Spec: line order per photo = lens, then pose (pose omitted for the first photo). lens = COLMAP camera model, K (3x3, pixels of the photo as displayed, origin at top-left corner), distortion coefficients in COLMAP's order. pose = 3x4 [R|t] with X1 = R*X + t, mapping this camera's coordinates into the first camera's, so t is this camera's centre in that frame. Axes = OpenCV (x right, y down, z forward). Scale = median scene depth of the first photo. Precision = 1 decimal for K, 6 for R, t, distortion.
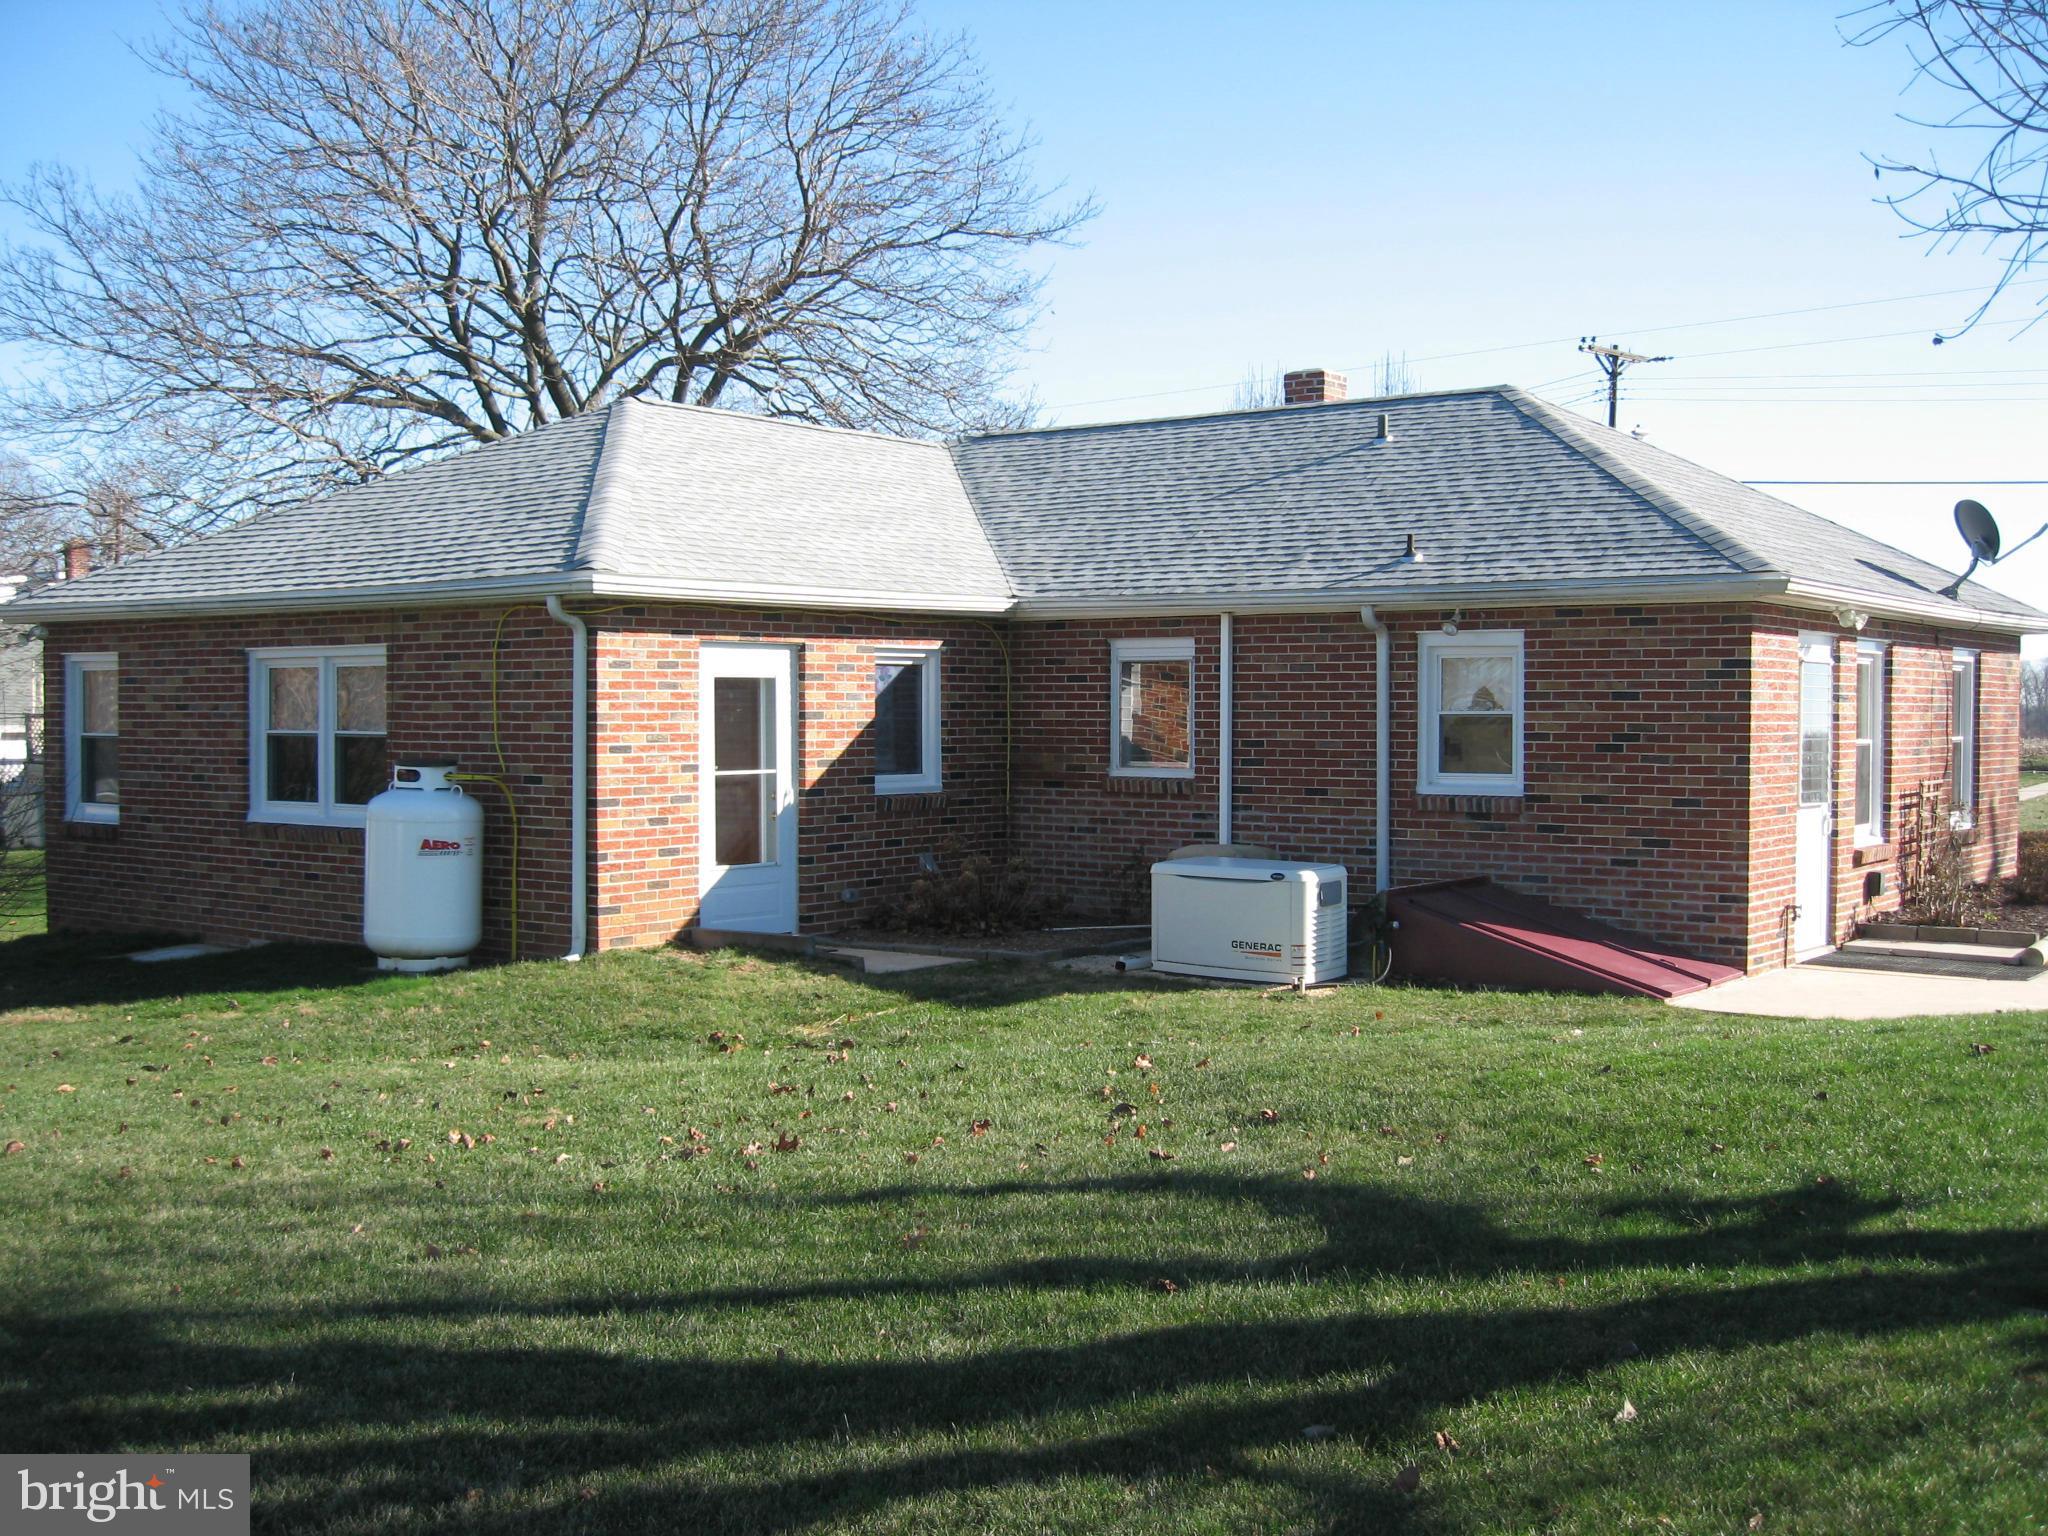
lens RADIAL K [[2229.6, 0, 1024.0], [0, 2229.6, 768.0], [0, 0, 1]] dist [-0.139009, 0.134747]
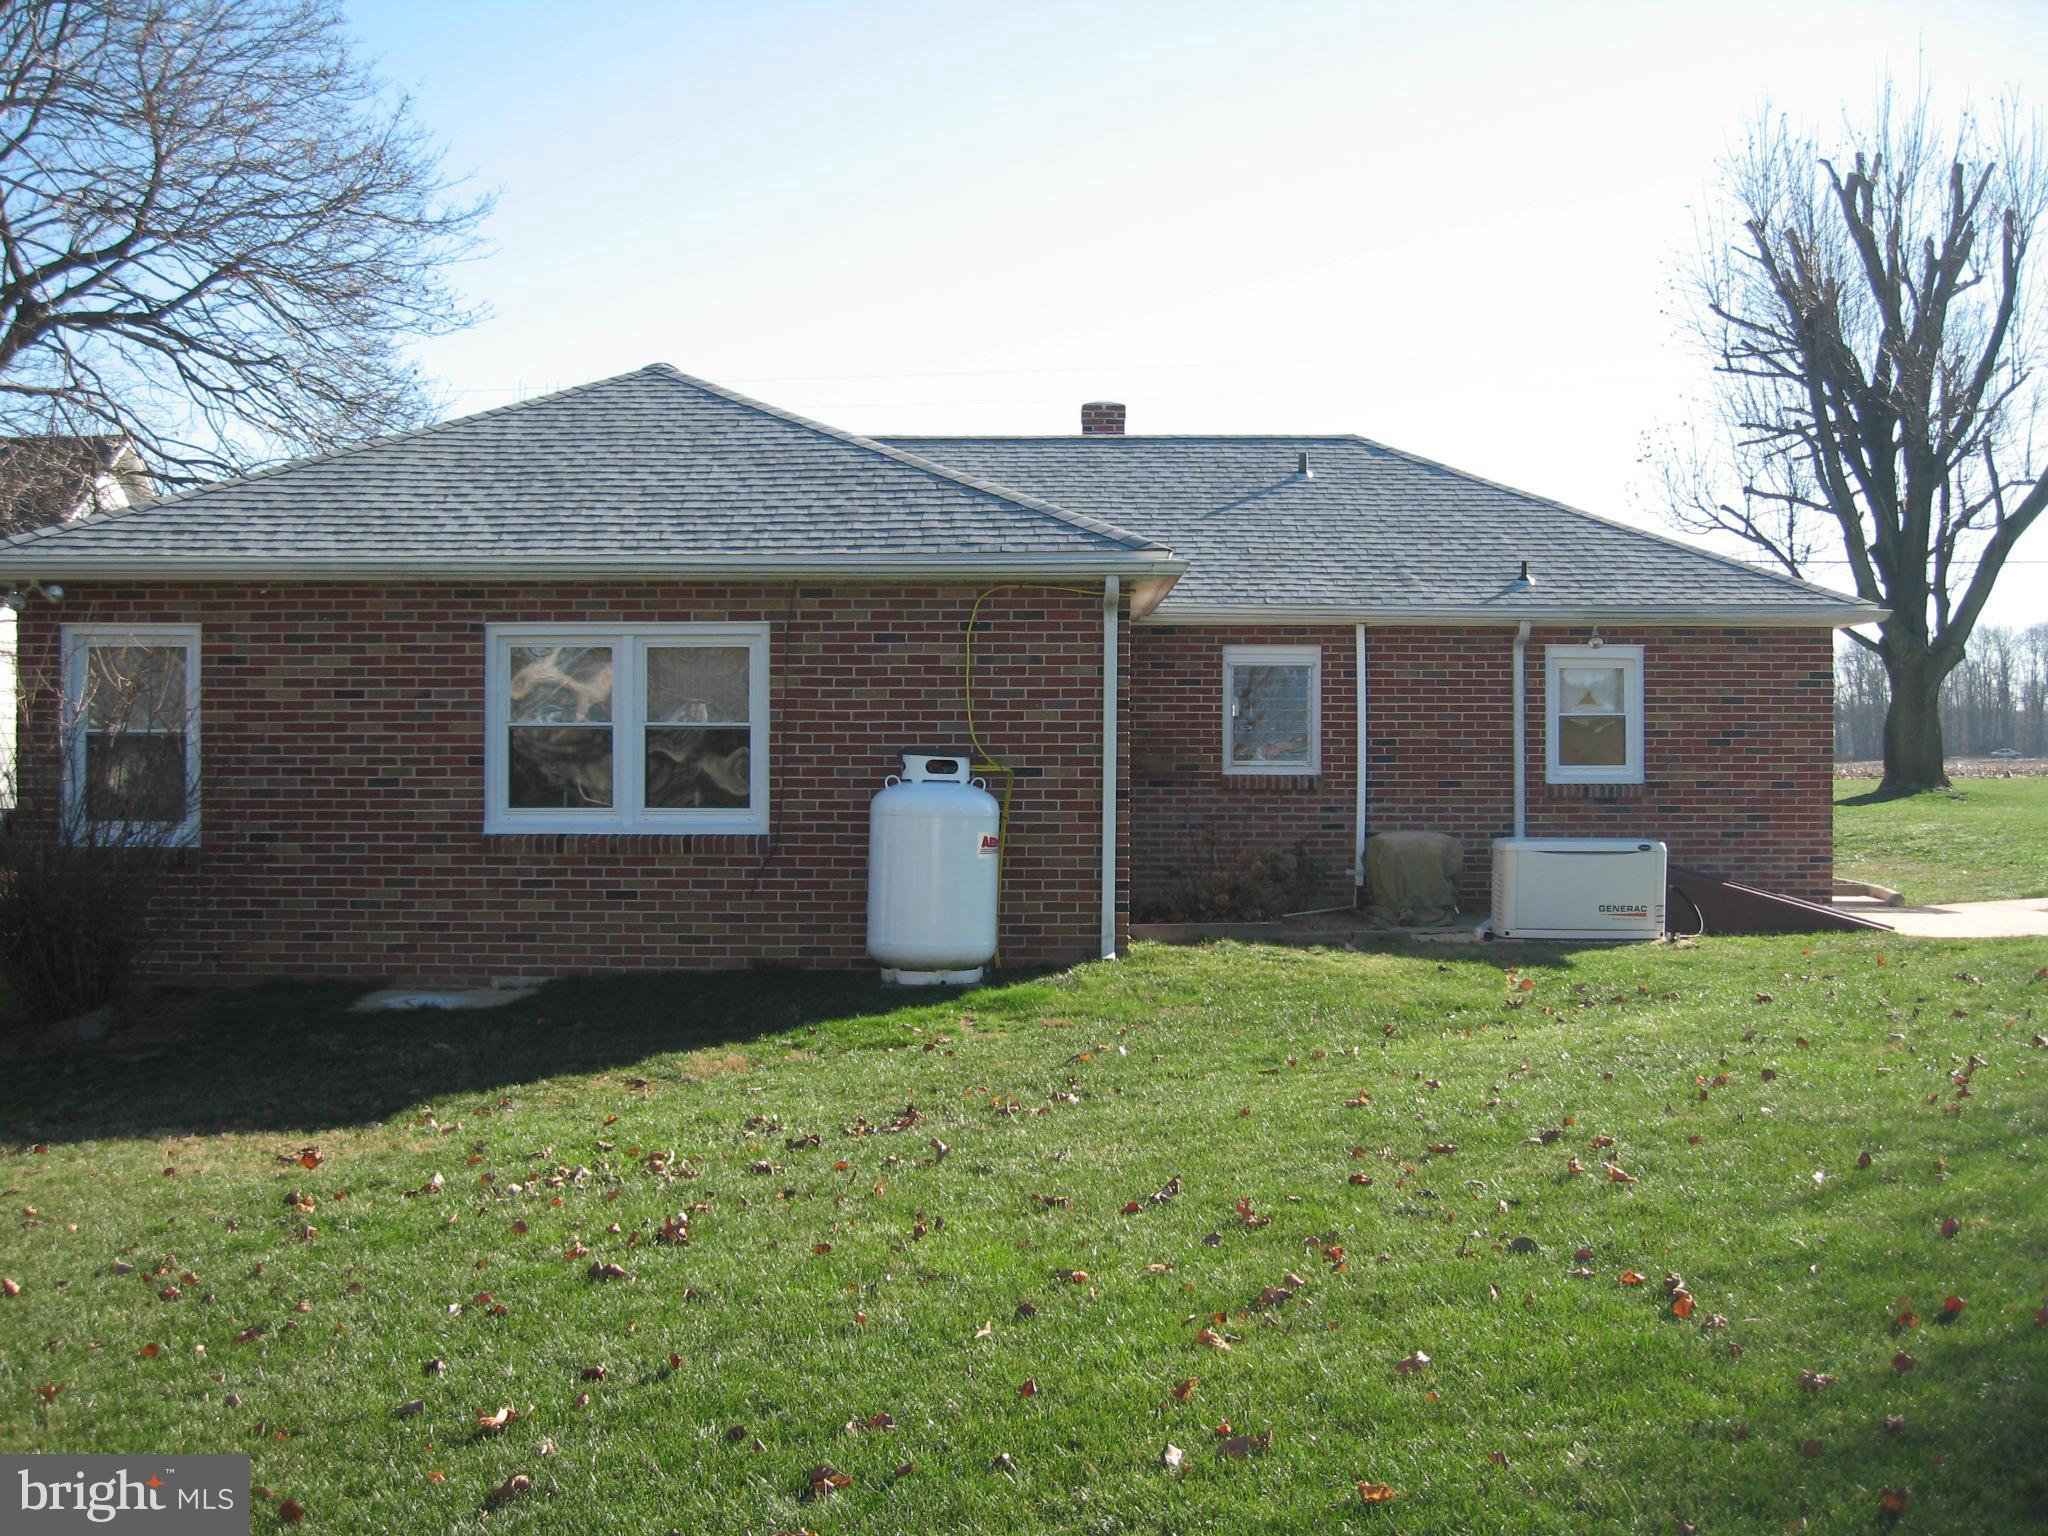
lens RADIAL K [[2229.6, 0, 1024.0], [0, 2229.6, 768.0], [0, 0, 1]] dist [-0.139009, 0.134747]
pose [[0.798788, -0.003178, 0.601604, -0.752180], [0.016707, 0.999718, -0.016902, 0.018731], [-0.601381, 0.023553, 0.798615, 0.238706]]
